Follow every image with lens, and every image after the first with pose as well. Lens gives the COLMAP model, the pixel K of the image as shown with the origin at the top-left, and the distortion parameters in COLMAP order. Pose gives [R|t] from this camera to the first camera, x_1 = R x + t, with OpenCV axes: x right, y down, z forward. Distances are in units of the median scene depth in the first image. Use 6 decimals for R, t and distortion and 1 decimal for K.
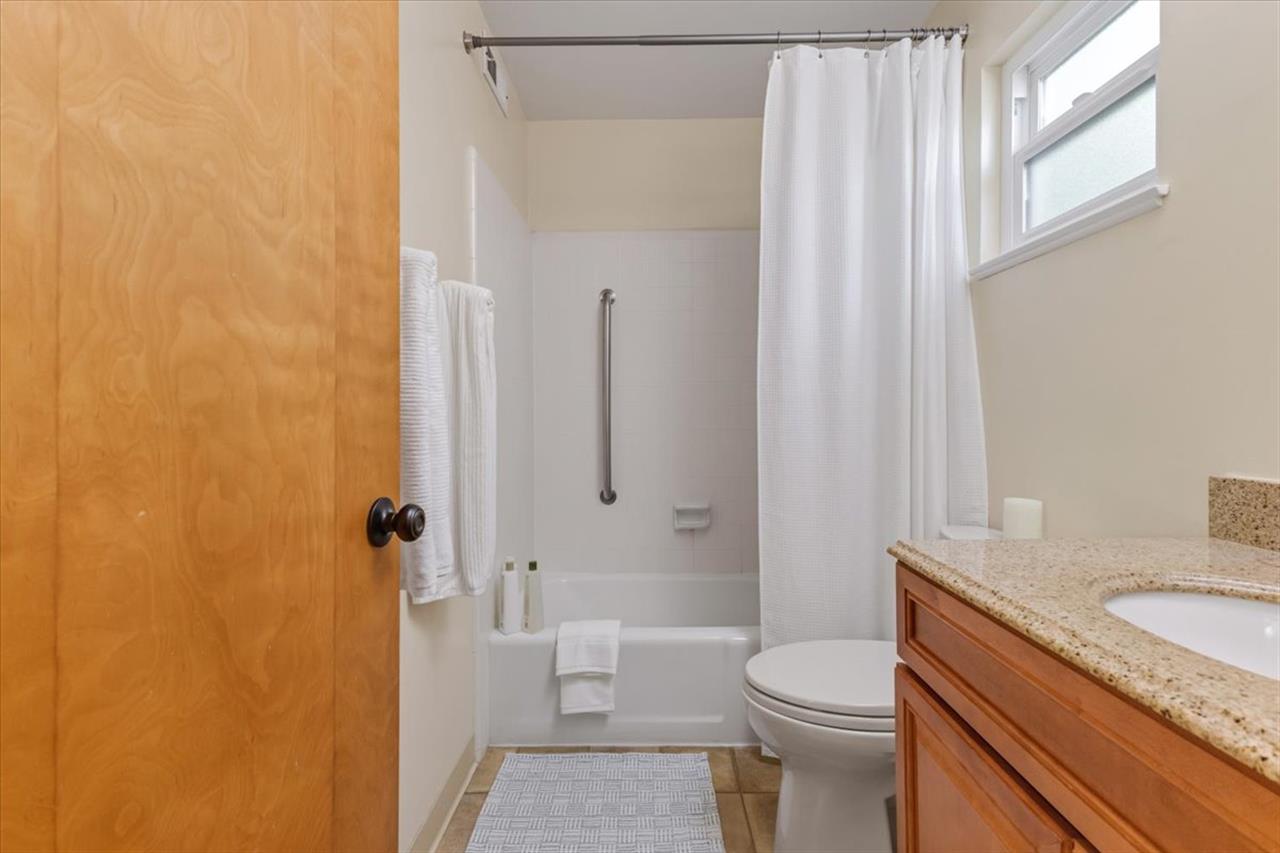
lens RADIAL K [[557.3, 0, 642.0], [0, 557.3, 413.4], [0, 0, 1]] dist [0.018751, -0.007453]
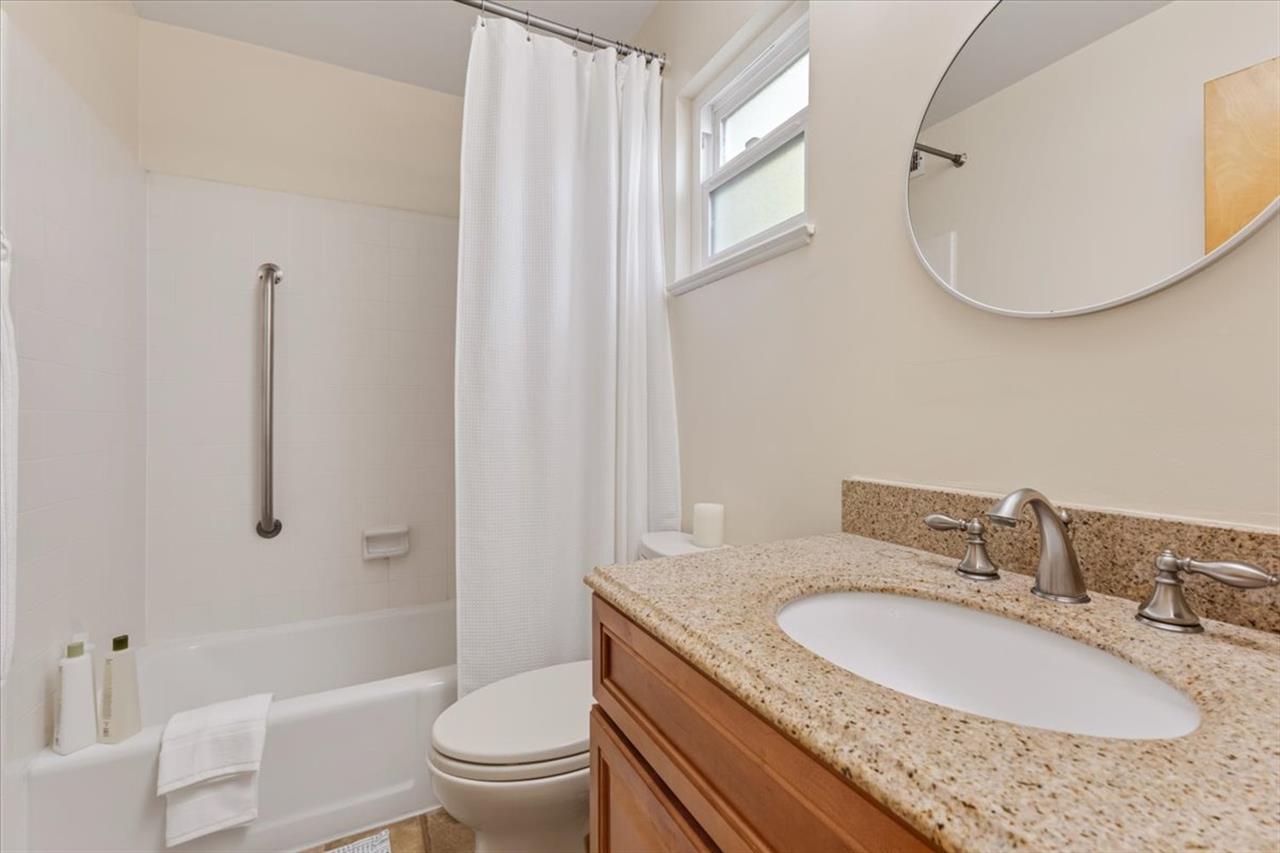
lens RADIAL K [[544.8, 0, 638.9], [0, 544.8, 422.6], [0, 0, 1]] dist [-0.001567, 0.000032]
pose [[0.890201, -0.000881, 0.455566, 0.105801], [-0.002370, 0.999976, 0.006565, -0.009679], [-0.455561, -0.006924, 0.890178, 0.166082]]
